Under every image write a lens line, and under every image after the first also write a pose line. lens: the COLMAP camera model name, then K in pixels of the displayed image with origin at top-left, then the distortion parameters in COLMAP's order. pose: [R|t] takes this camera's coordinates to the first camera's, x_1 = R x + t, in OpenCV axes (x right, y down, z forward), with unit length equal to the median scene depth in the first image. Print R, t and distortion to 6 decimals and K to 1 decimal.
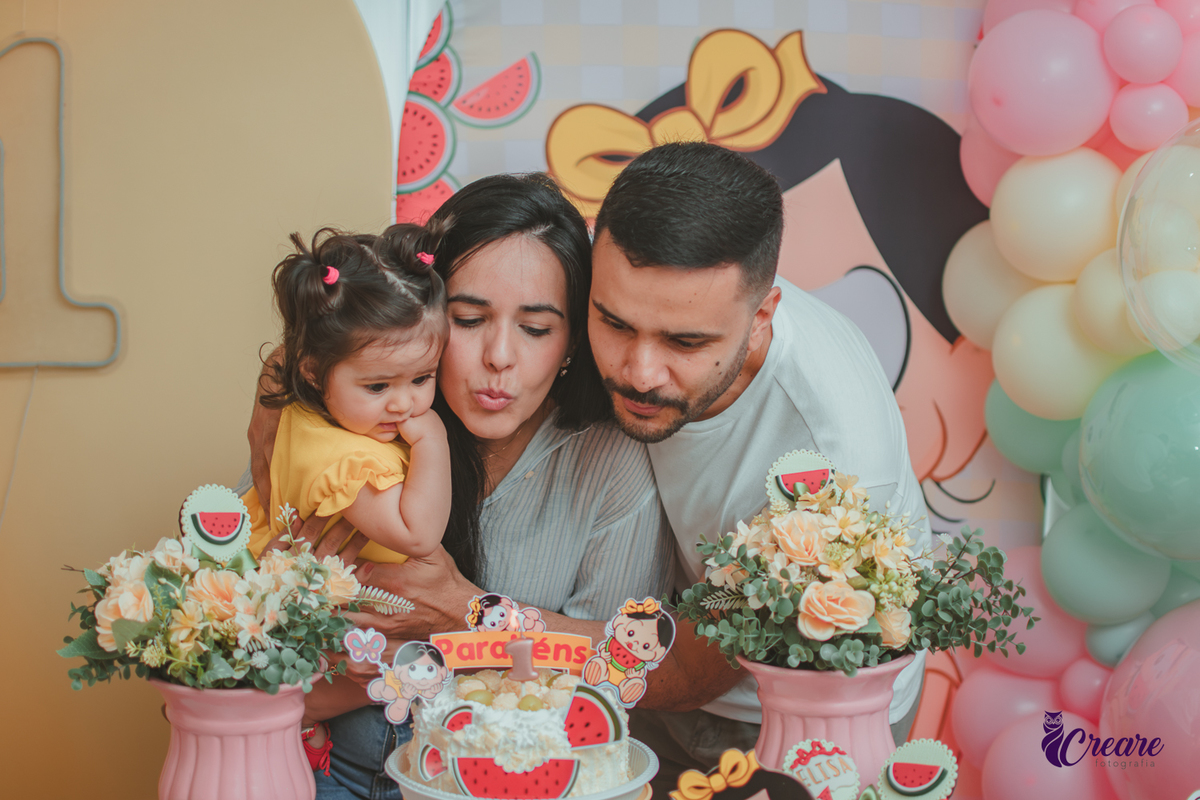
lens RADIAL K [[1836.1, 0, 600.0], [0, 1836.1, 400.0], [0, 0, 1]] dist [-0.187942, 0.161961]
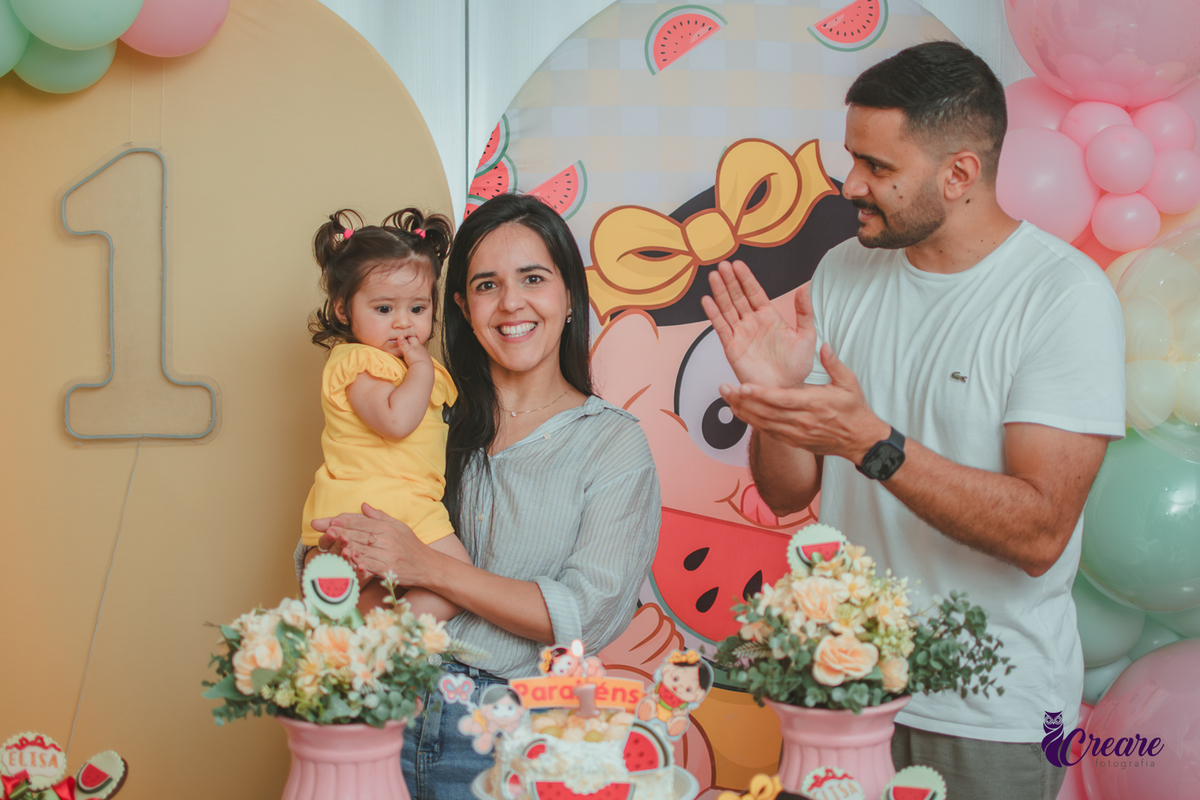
lens RADIAL K [[1836.1, 0, 600.0], [0, 1836.1, 400.0], [0, 0, 1]] dist [-0.187942, 0.161961]
pose [[0.999963, 0.000915, -0.008518, -0.023133], [-0.001069, 0.999836, -0.018061, -0.034727], [0.008500, 0.018070, 0.999801, -0.210796]]
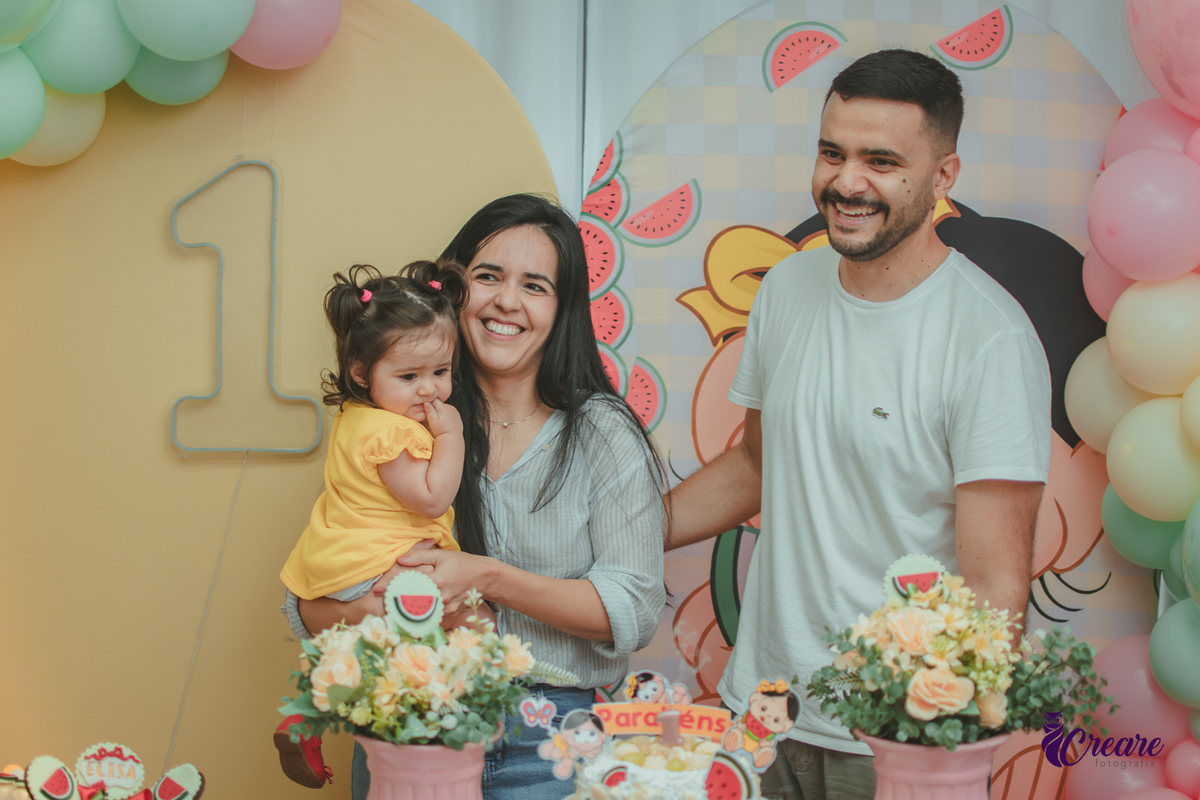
lens RADIAL K [[1836.1, 0, 600.0], [0, 1836.1, 400.0], [0, 0, 1]] dist [-0.187942, 0.161961]
pose [[0.995831, 0.019465, -0.089115, 0.012650], [-0.022417, 0.999228, -0.032248, -0.029762], [0.088418, 0.034111, 0.995499, -0.177701]]
